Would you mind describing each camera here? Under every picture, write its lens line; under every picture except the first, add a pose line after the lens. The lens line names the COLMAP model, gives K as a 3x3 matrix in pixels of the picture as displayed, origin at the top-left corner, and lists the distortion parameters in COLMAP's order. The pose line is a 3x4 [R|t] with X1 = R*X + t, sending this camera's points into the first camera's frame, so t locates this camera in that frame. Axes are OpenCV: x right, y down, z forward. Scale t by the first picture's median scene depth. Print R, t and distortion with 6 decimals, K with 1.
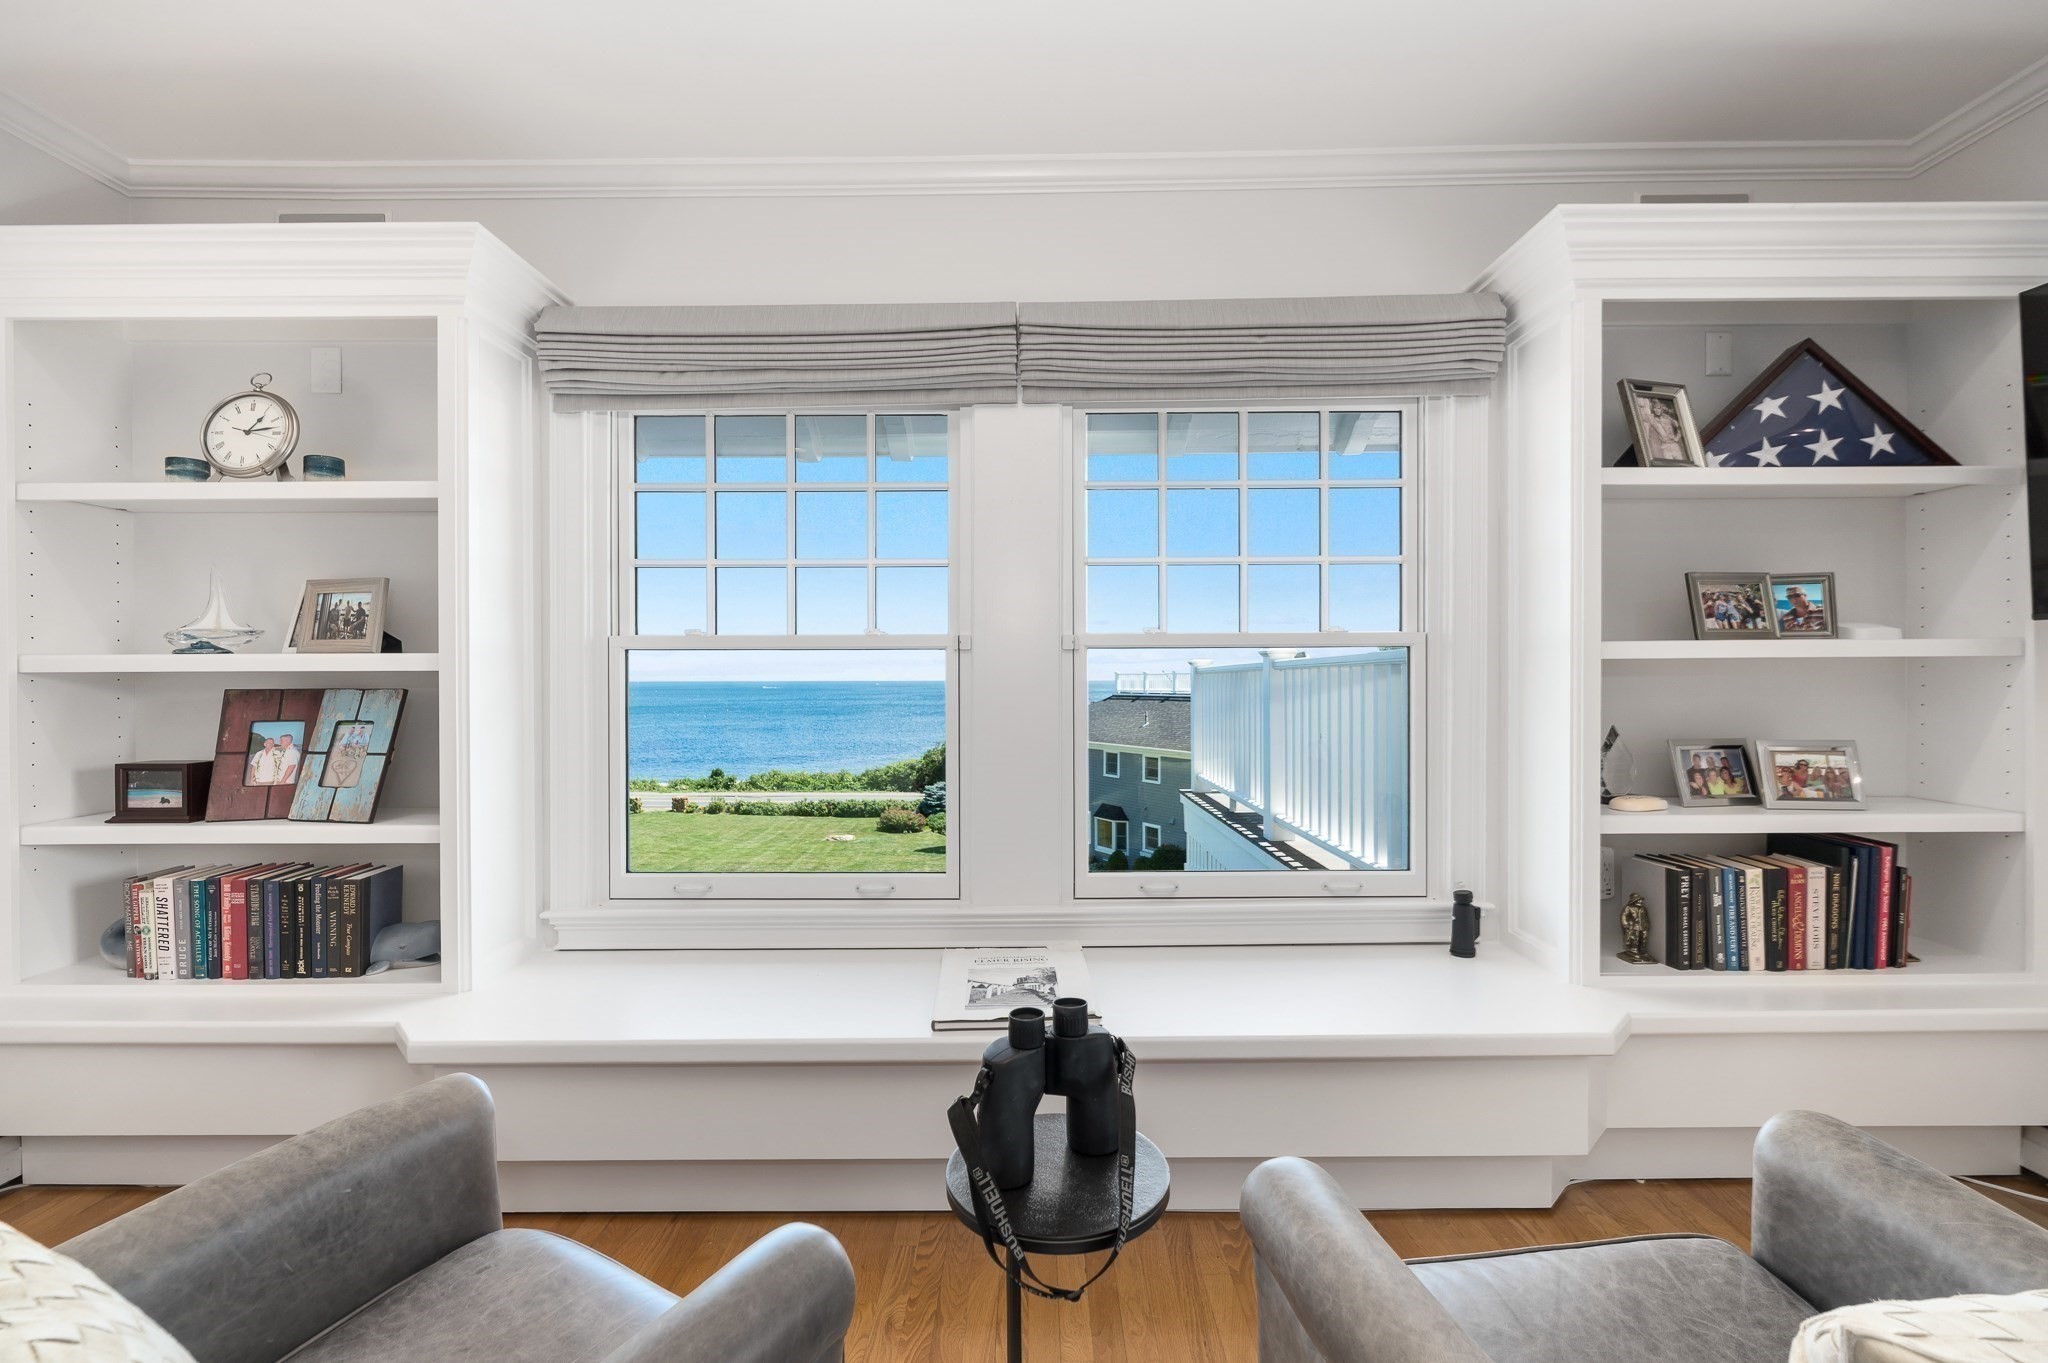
lens RADIAL K [[890.6, 0, 1002.0], [0, 890.6, 679.3], [0, 0, 1]] dist [-0.000691, -0.000377]
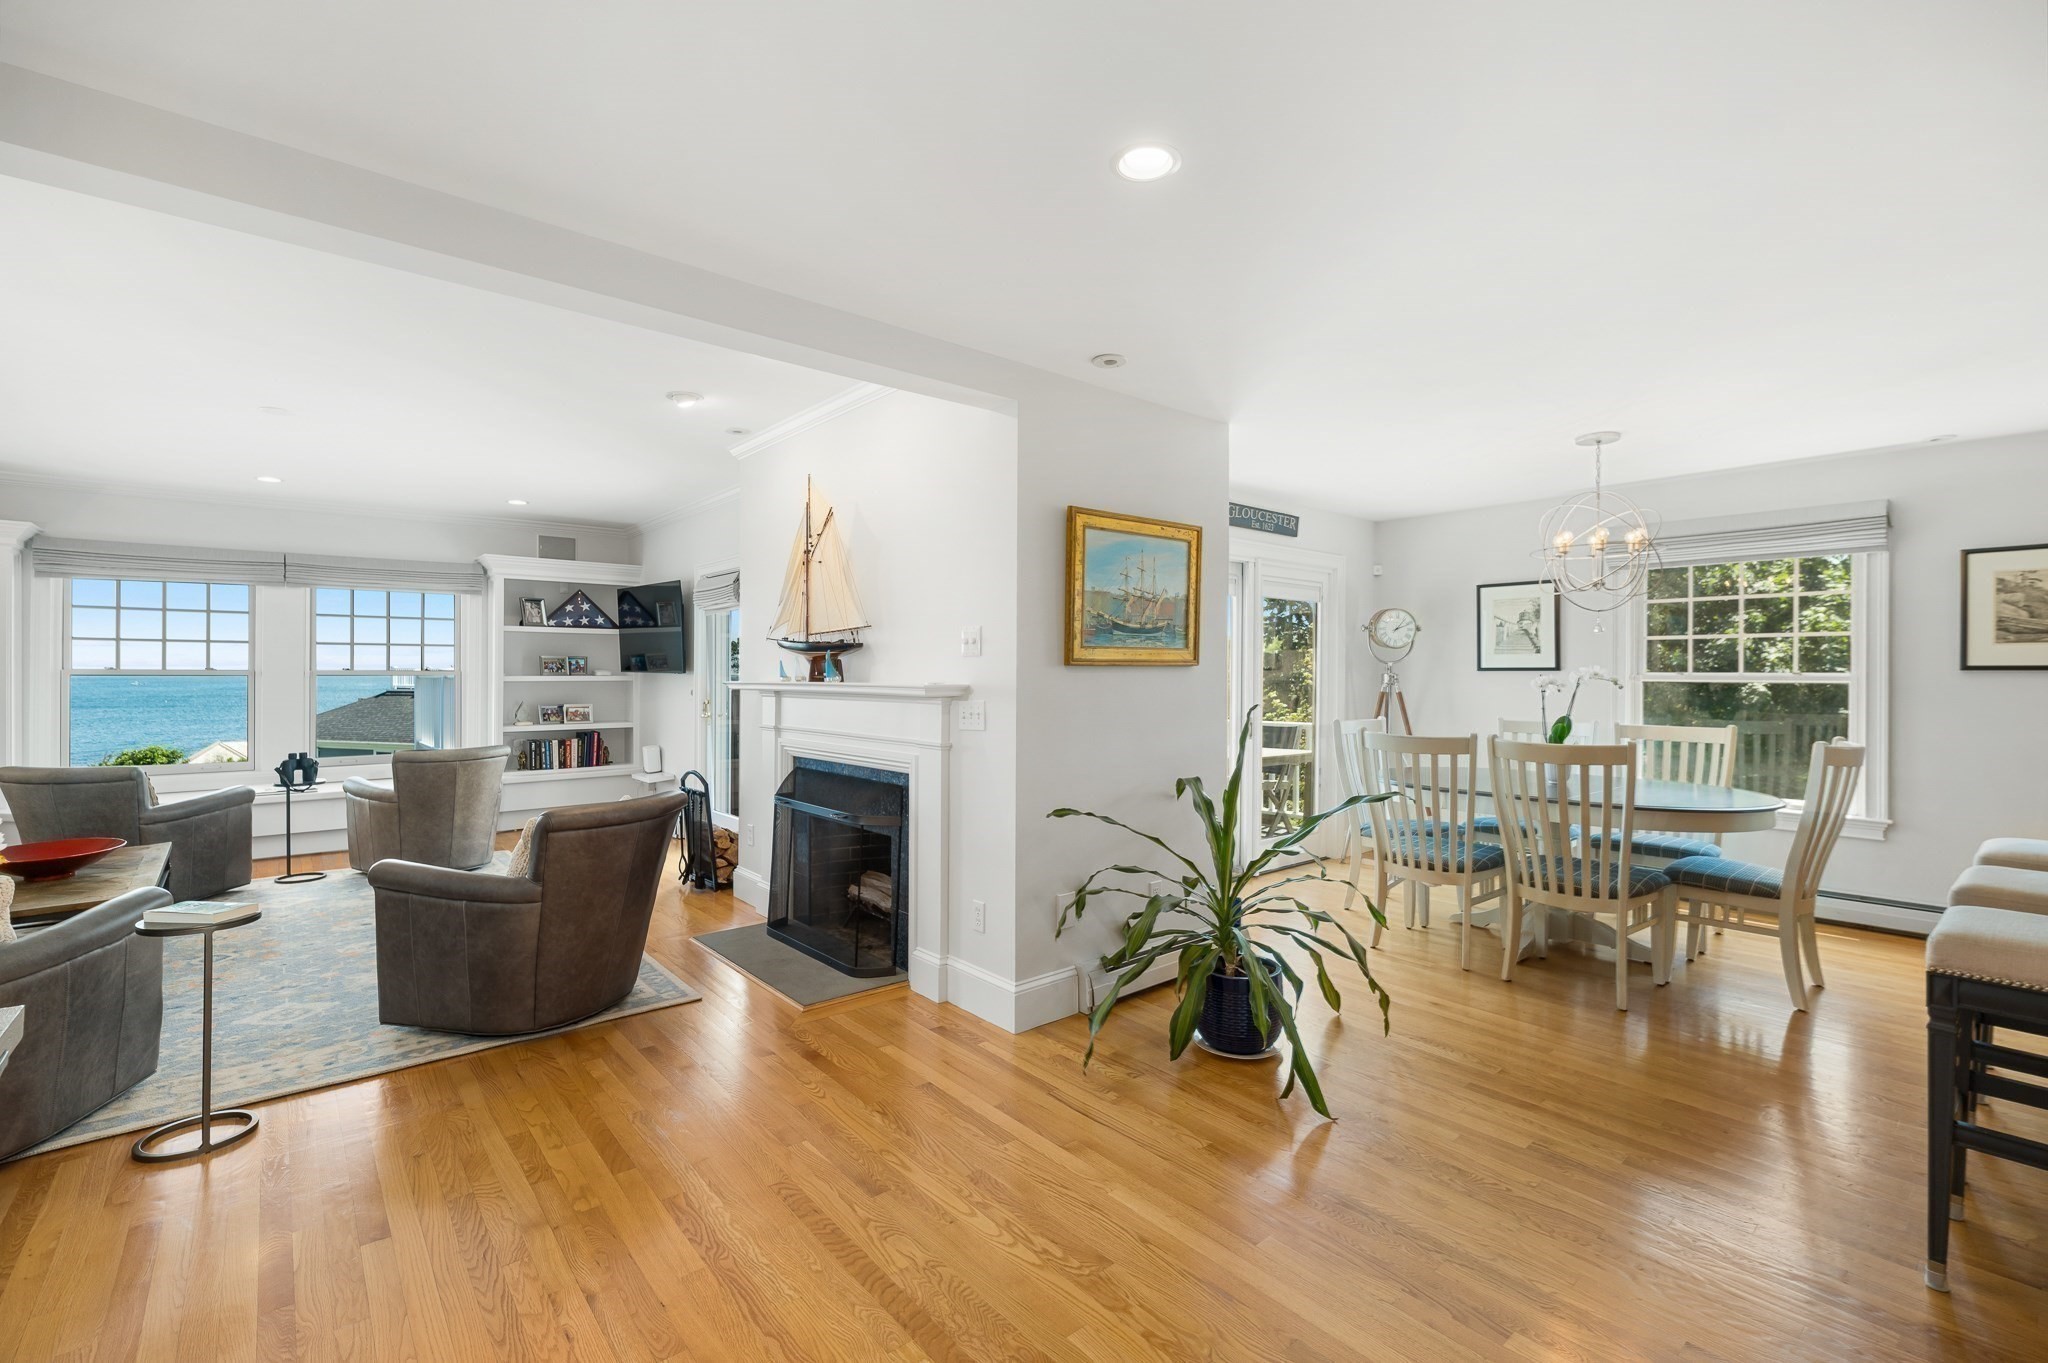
lens RADIAL K [[890.6, 0, 1021.4], [0, 890.6, 671.4], [0, 0, 1]] dist [-0.000691, -0.000377]
pose [[0.754973, 0.003703, 0.655746, -0.083676], [0.000323, 0.999982, -0.006019, -0.040067], [-0.655756, 0.004756, 0.754958, -2.817613]]
